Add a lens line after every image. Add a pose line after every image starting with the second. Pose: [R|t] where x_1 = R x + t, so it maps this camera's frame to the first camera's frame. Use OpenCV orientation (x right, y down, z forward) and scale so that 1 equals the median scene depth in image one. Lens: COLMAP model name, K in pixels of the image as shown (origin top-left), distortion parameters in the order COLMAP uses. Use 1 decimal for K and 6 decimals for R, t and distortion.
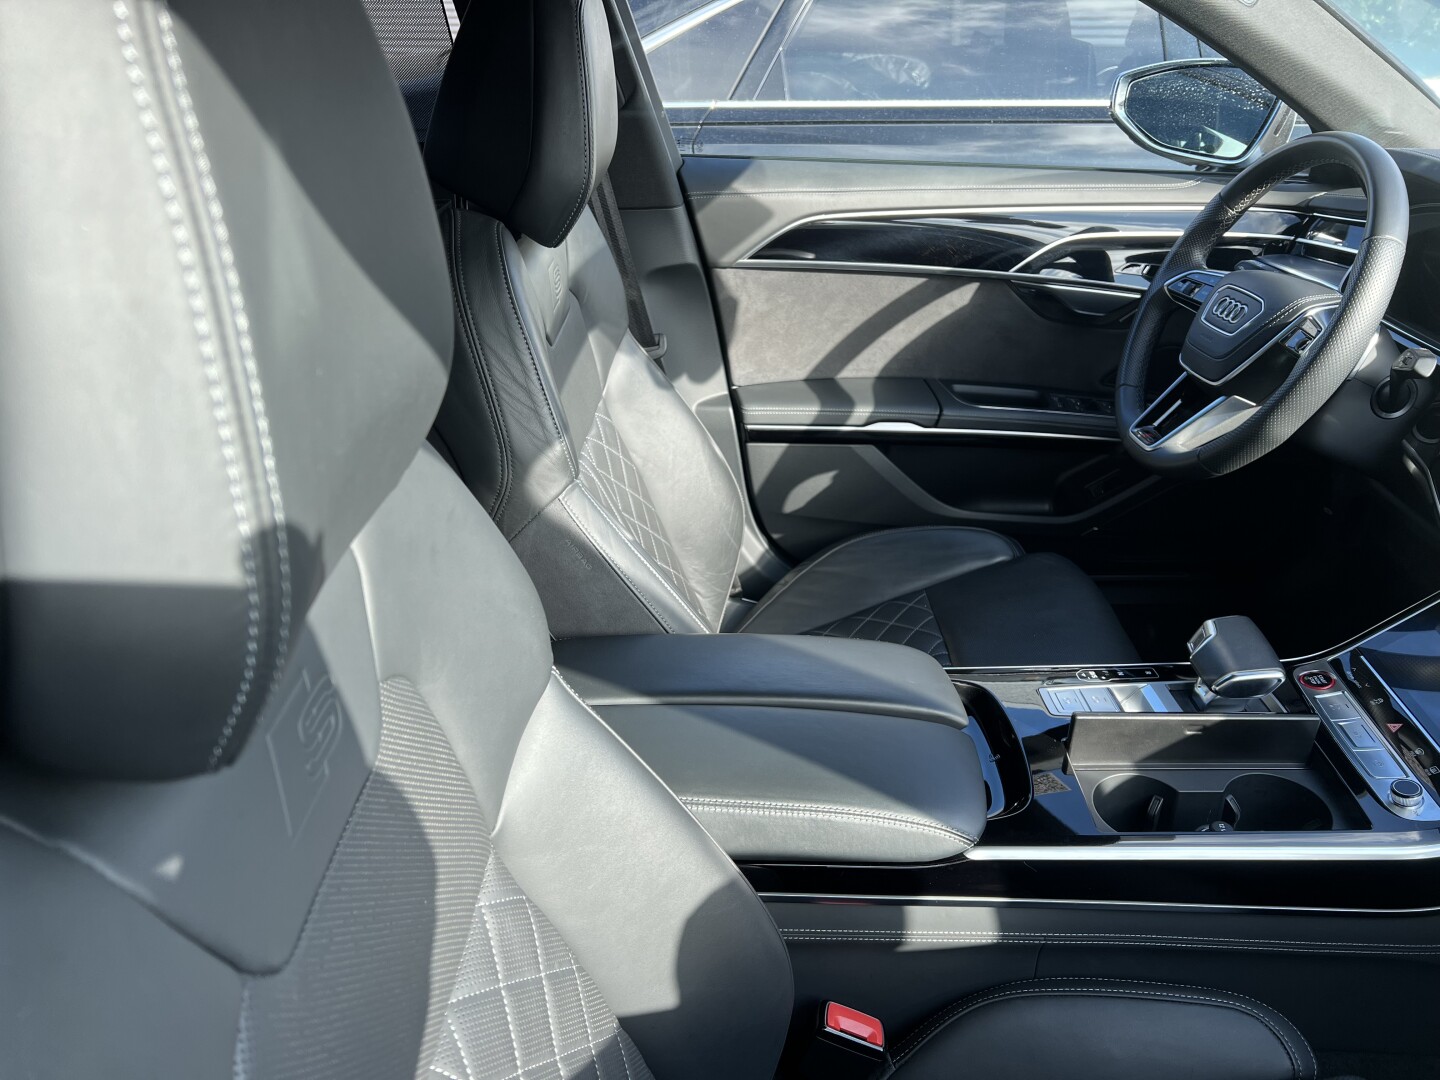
lens RADIAL K [[1080.4, 0, 681.1], [0, 1080.4, 542.0], [0, 0, 1]] dist [0.054667, -0.061789]
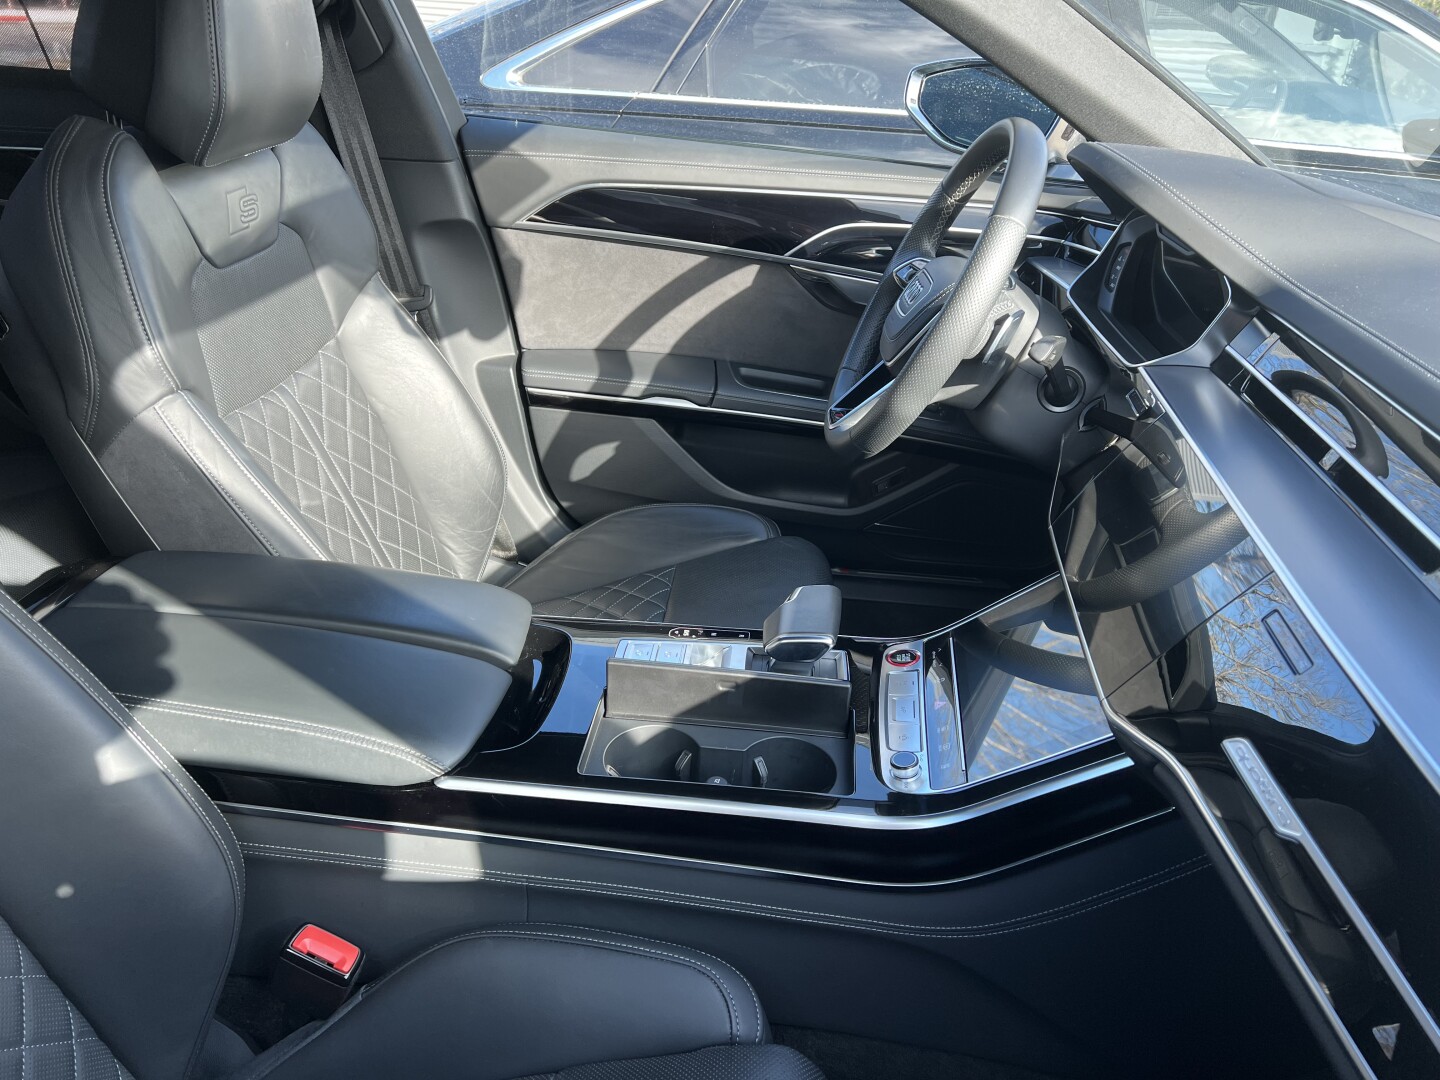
lens RADIAL K [[1080.4, 0, 732.1], [0, 1080.4, 526.9], [0, 0, 1]] dist [0.054667, -0.061789]
pose [[0.995394, 0.086970, -0.040330, 0.343364], [-0.088274, 0.995590, -0.031758, 0.040208], [0.037390, 0.035172, 0.998682, 0.010510]]
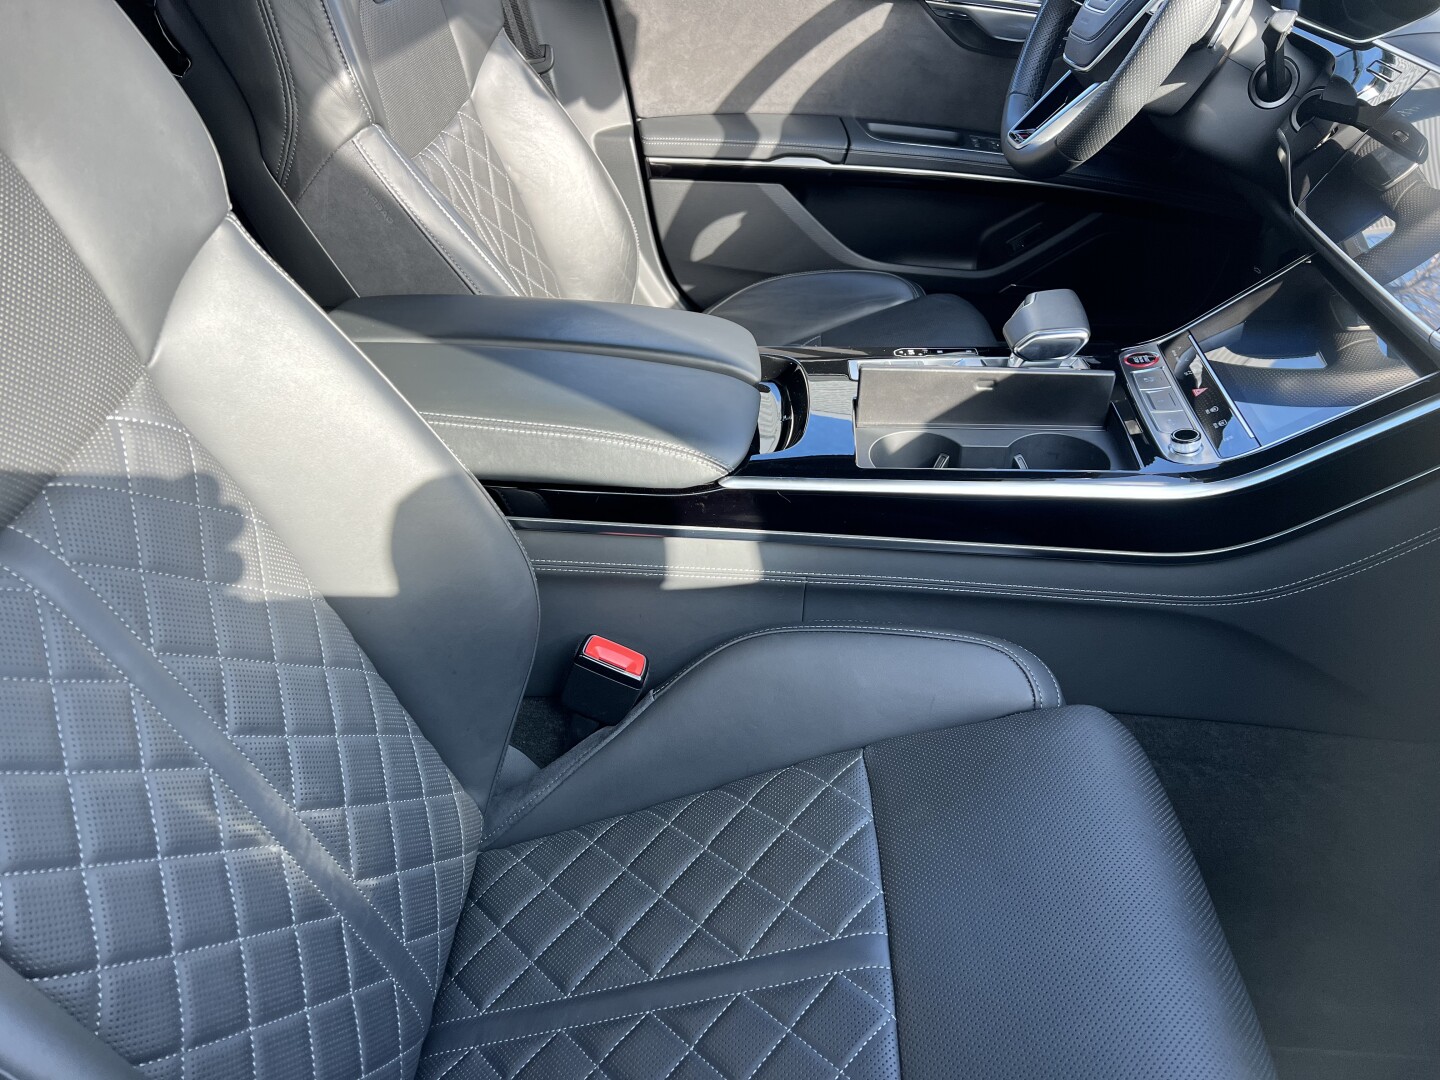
lens RADIAL K [[1080.4, 0, 713.9], [0, 1080.4, 543.7], [0, 0, 1]] dist [0.054667, -0.061789]
pose [[0.999102, 0.031713, -0.028115, 0.178402], [-0.028805, 0.994731, 0.098387, 0.153685], [0.031087, -0.097489, 0.994751, 0.011700]]
